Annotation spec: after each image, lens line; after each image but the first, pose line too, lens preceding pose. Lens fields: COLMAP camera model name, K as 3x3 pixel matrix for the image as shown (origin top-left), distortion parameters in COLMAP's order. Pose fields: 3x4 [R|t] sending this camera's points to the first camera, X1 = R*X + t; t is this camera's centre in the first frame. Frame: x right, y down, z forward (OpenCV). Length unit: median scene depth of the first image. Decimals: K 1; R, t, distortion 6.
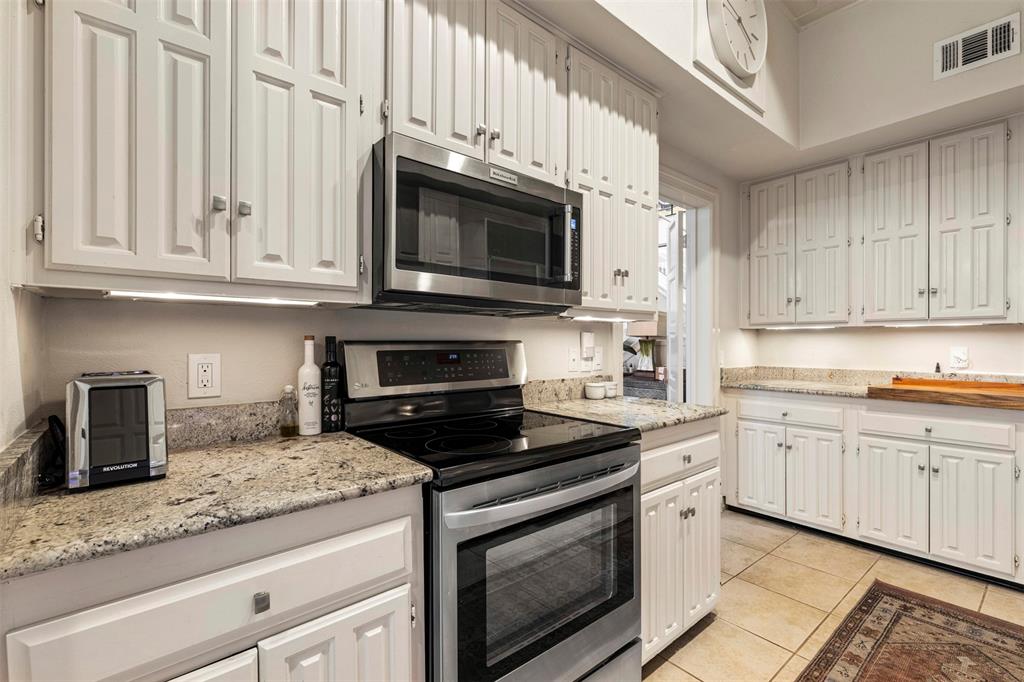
lens RADIAL K [[453.9, 0, 512.5], [0, 453.9, 346.9], [0, 0, 1]] dist [-0.000036, -0.000656]
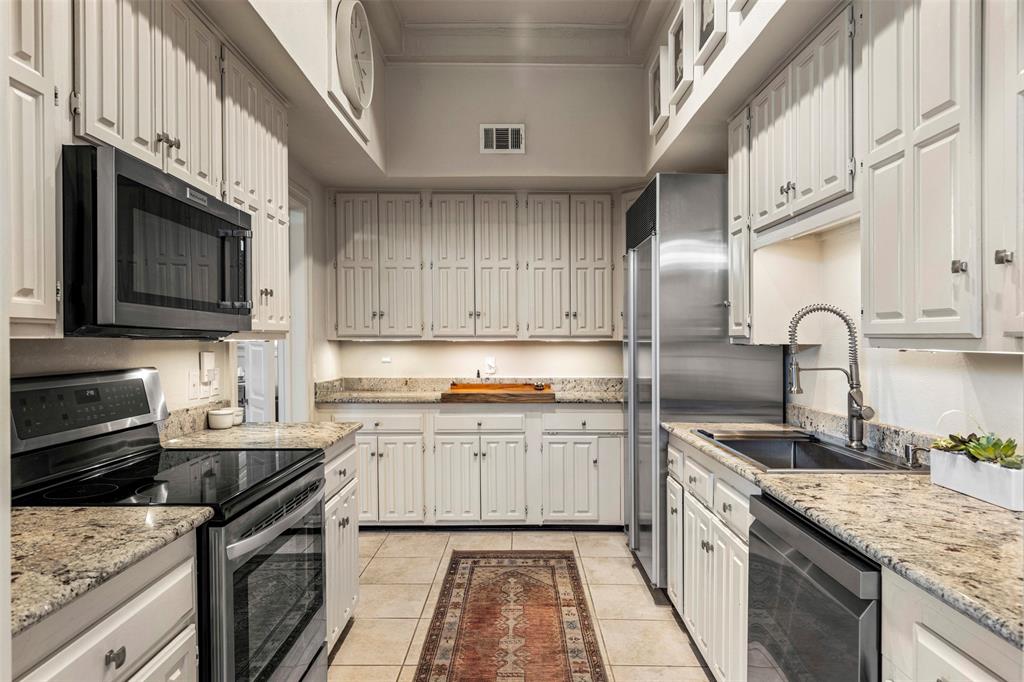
lens RADIAL K [[606.3, 0, 512.0], [0, 606.3, 341.0], [0, 0, 1]] dist [0.004035, 0.000421]
pose [[0.644727, -0.001193, 0.764412, -0.384739], [0.009317, 0.999937, -0.006297, -0.045737], [-0.764356, 0.011182, 0.644698, -0.204830]]
